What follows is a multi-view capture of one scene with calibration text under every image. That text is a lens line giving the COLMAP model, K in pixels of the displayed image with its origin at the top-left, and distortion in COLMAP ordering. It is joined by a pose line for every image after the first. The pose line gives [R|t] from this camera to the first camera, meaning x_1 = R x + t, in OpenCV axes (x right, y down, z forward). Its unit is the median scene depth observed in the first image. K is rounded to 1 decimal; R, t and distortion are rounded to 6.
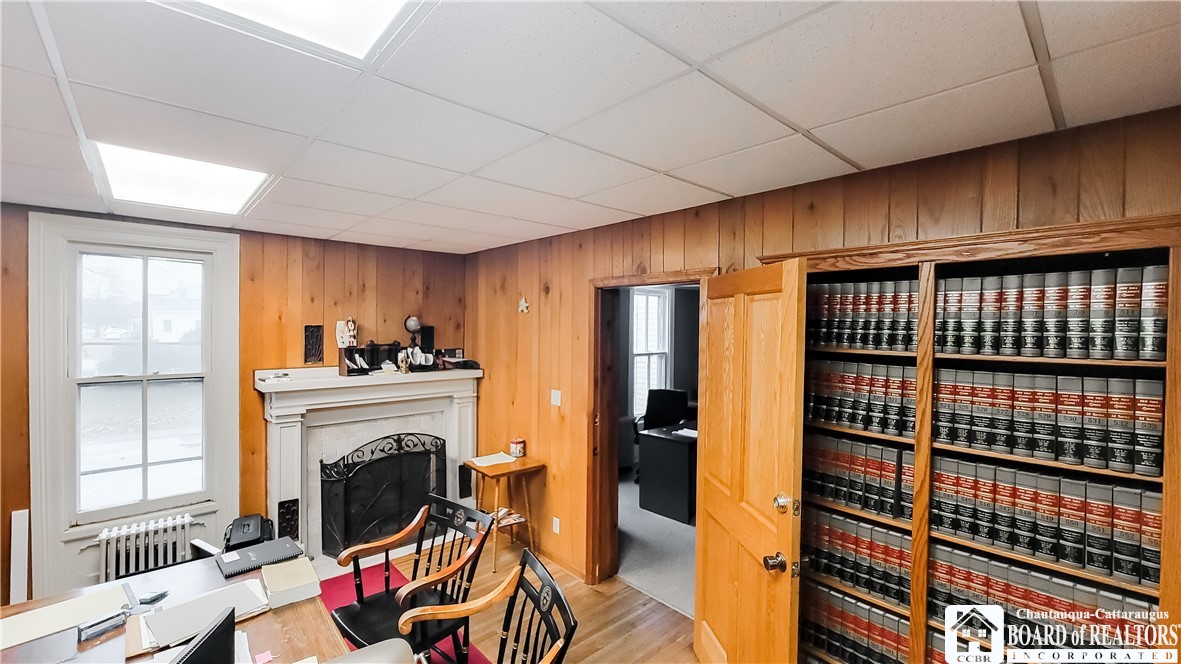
lens RADIAL K [[484.9, 0, 596.4], [0, 484.9, 333.9], [0, 0, 1]] dist [-0.004647, -0.001138]
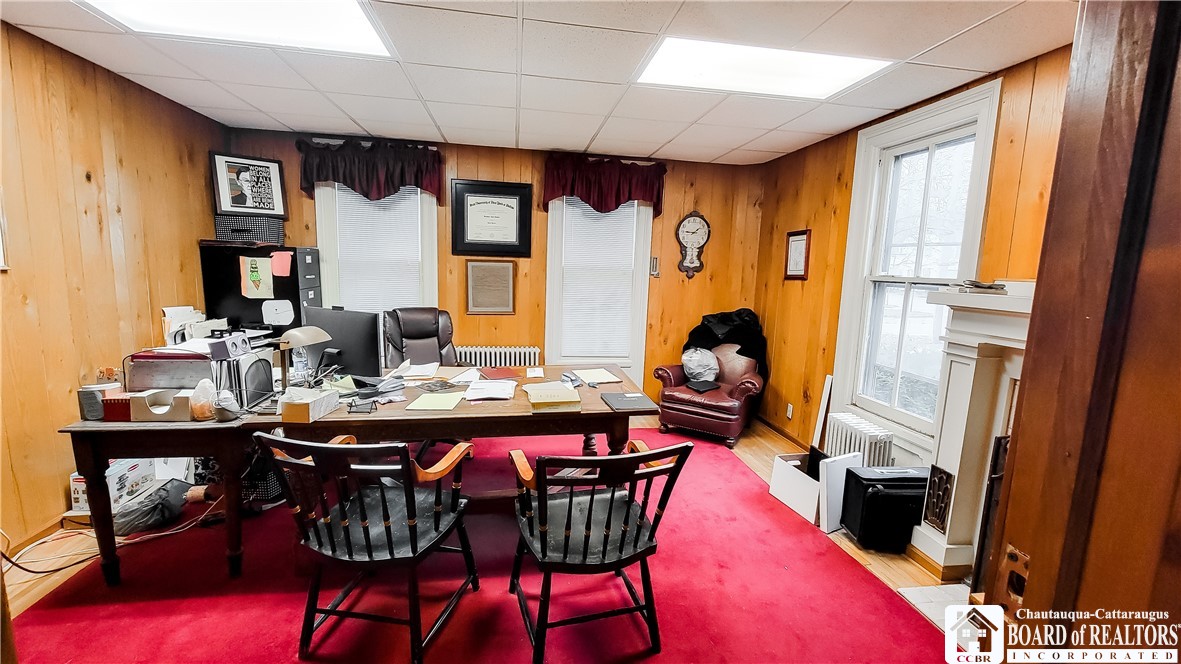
lens RADIAL K [[484.9, 0, 592.5], [0, 484.9, 339.5], [0, 0, 1]] dist [-0.004647, -0.001138]
pose [[-0.543575, 0.091540, -0.834354, 0.163583], [-0.055402, 0.987955, 0.144486, 0.087027], [0.837530, 0.124763, -0.531956, 0.853311]]
